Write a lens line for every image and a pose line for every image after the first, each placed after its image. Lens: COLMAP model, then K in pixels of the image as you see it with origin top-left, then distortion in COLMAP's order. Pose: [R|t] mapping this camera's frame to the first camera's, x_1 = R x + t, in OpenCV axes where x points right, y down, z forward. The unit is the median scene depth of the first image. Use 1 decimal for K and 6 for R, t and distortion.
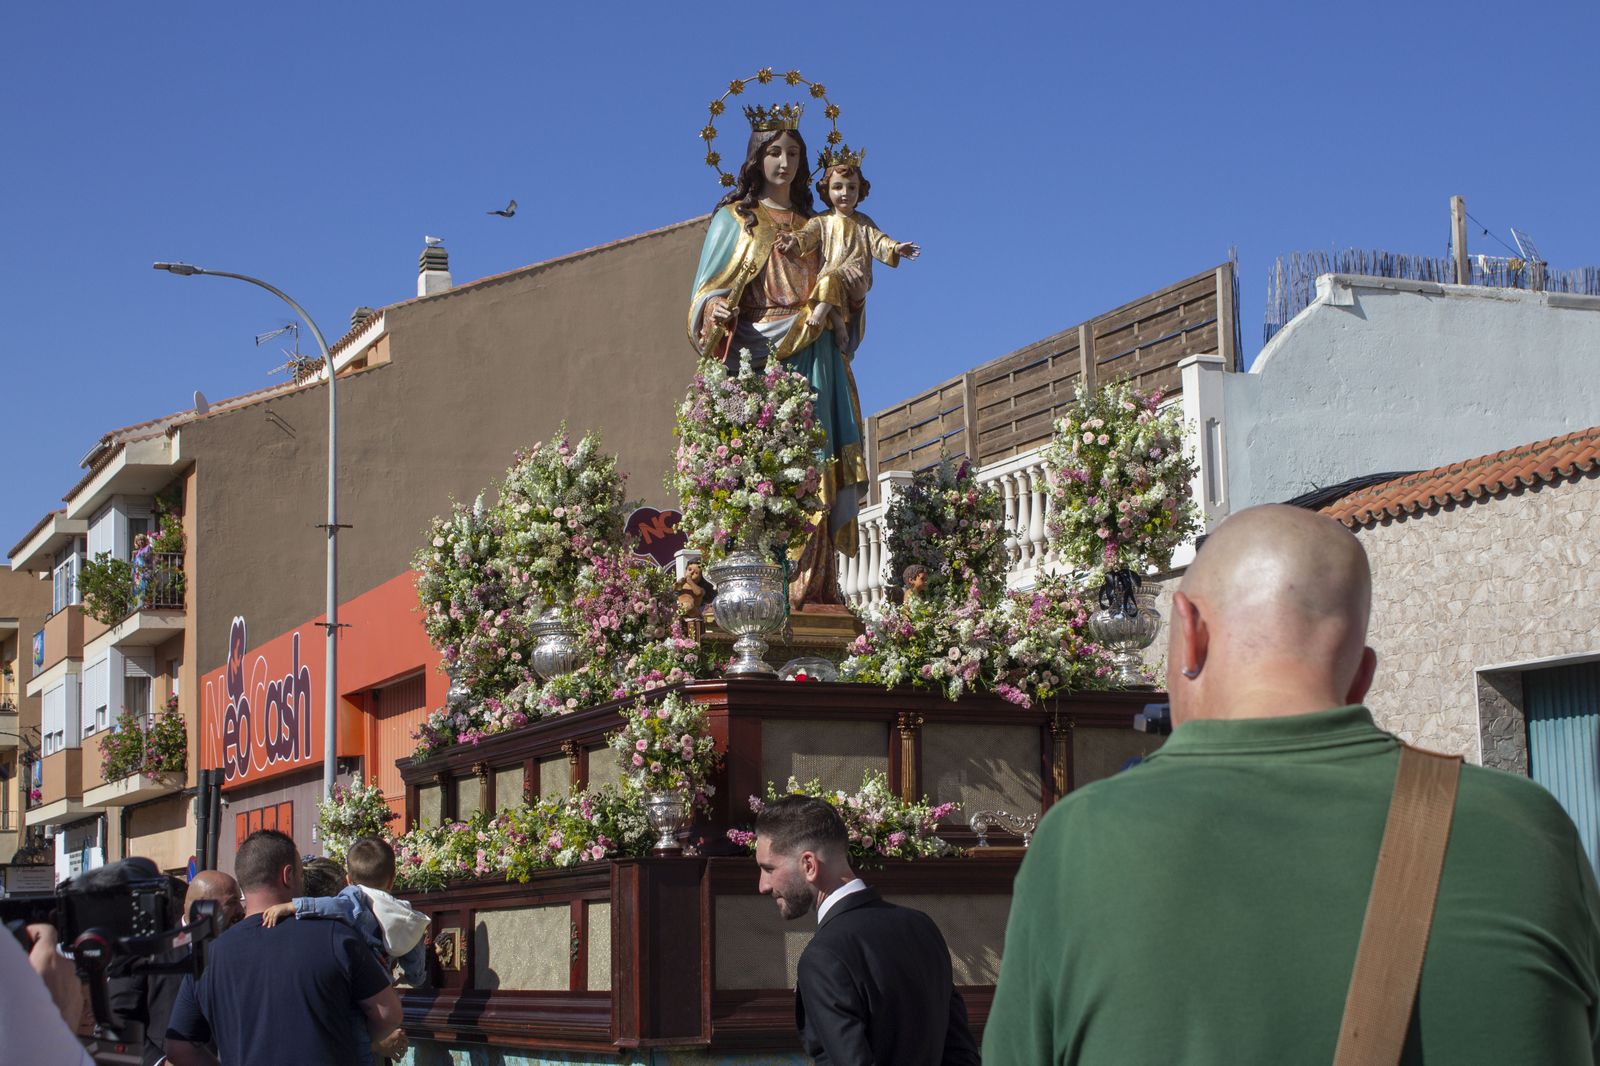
lens RADIAL K [[2540.3, 0, 738.0], [0, 2540.3, 584.0], [0, 0, 1]] dist [-0.054020, 0.000000]
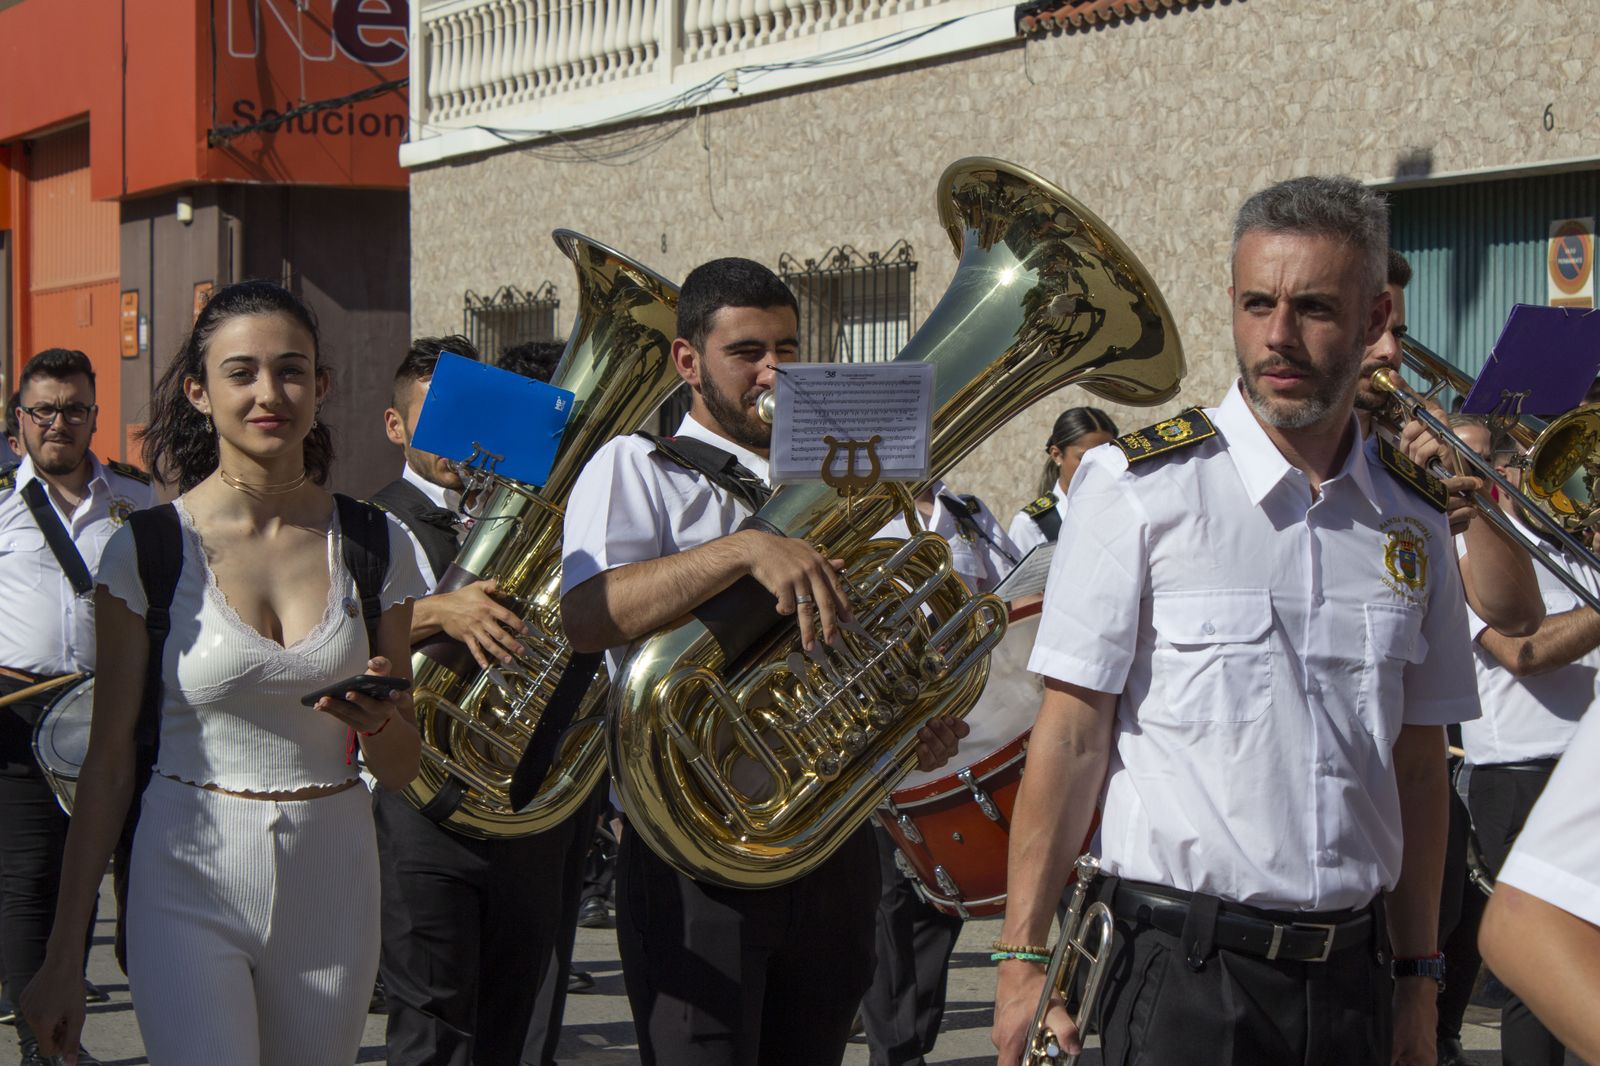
lens RADIAL K [[3730.4, 0, 786.8], [0, 3730.4, 518.4], [0, 0, 1]] dist [0.102570, 0.000000]
pose [[0.998543, 0.029814, 0.044982, 0.057126], [-0.035927, 0.989233, 0.141871, -0.021331], [-0.040268, -0.143280, 0.988863, -0.166428]]
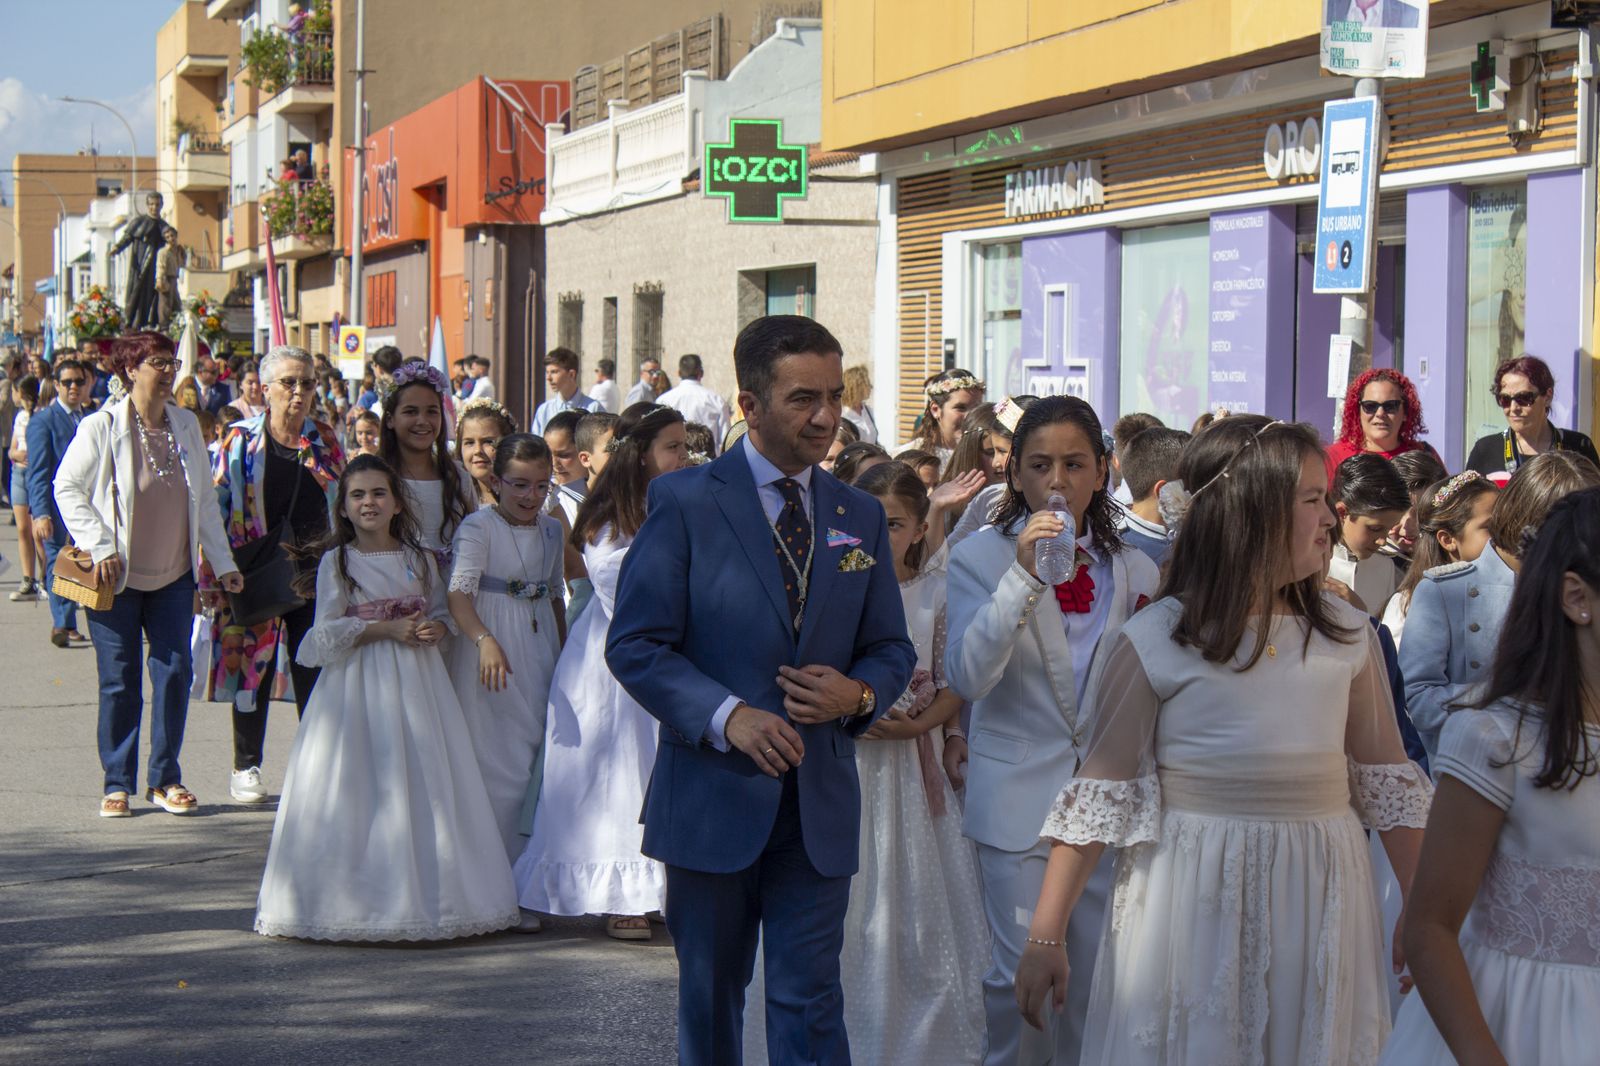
lens RADIAL K [[3730.4, 0, 794.9], [0, 3730.4, 546.0], [0, 0, 1]] dist [0.102570, 0.000000]
pose [[0.984955, 0.045474, -0.166722, 0.663235], [-0.015638, 0.984253, 0.176072, -0.212041], [0.172103, -0.170816, 0.970156, -1.466022]]
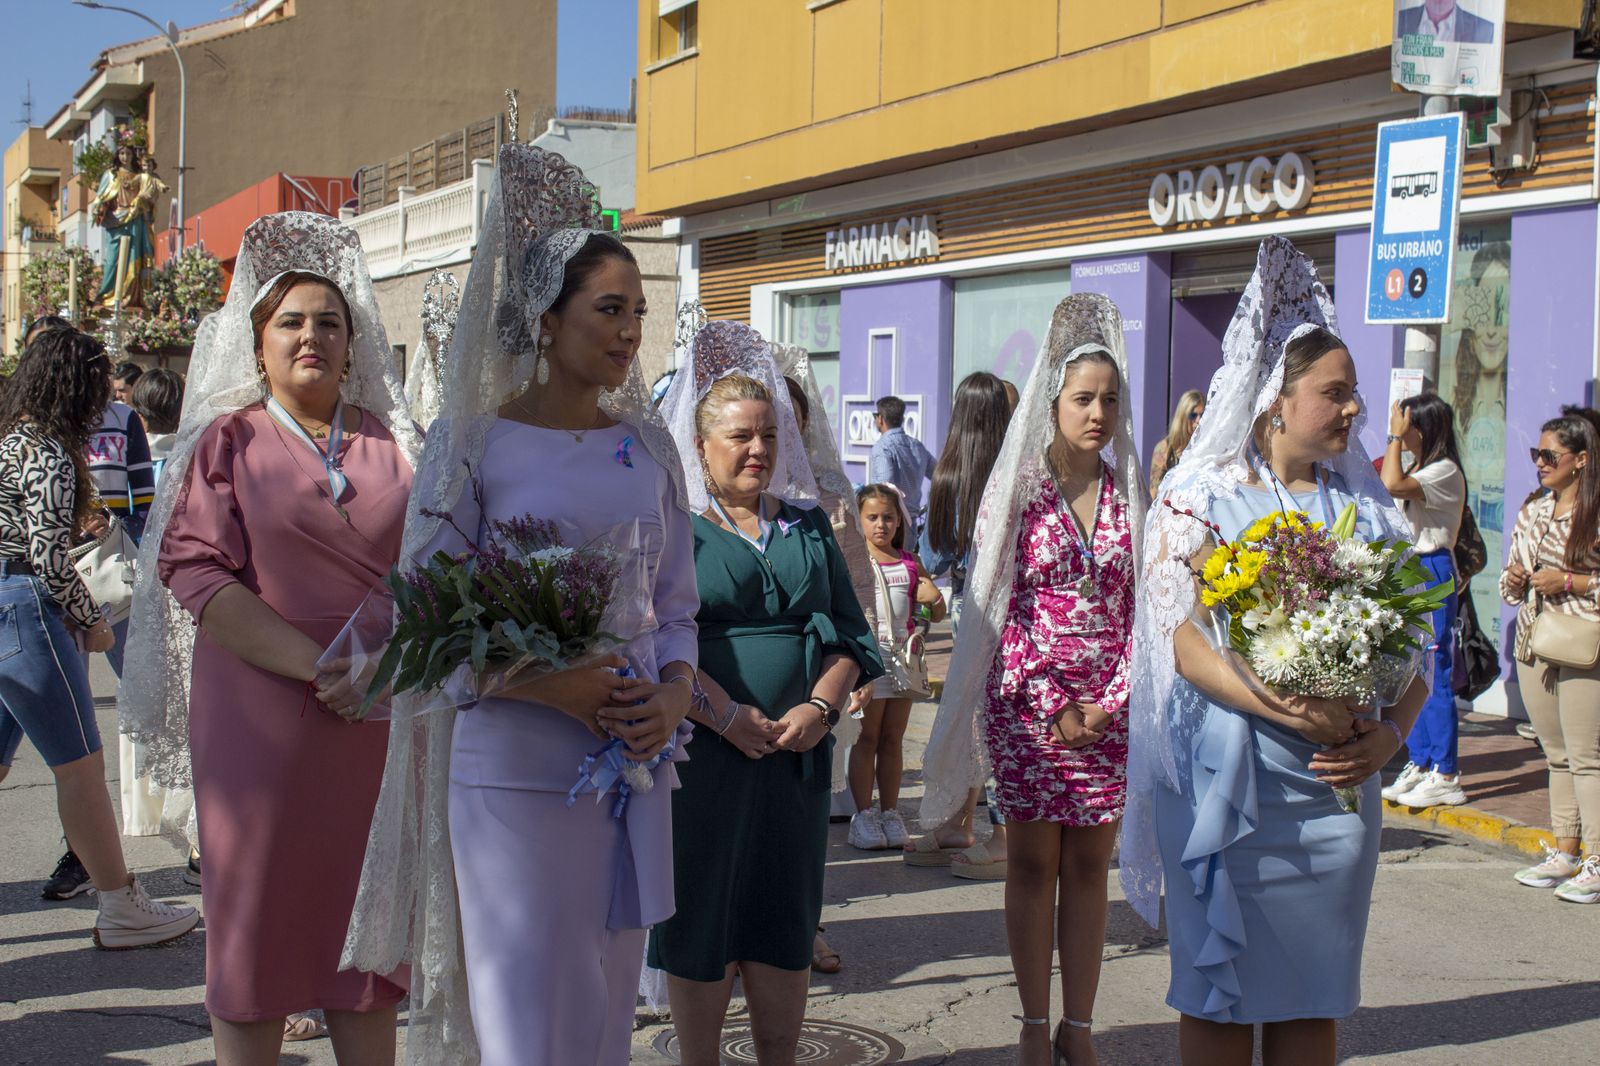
lens RADIAL K [[2380.0, 0, 873.3], [0, 2380.0, 588.5], [0, 0, 1]] dist [-0.001048, 0.000000]
pose [[0.998984, 0.041304, 0.018003, 0.471515], [-0.044077, 0.978718, 0.200418, -0.146118], [-0.009342, -0.201008, 0.979545, -1.005573]]
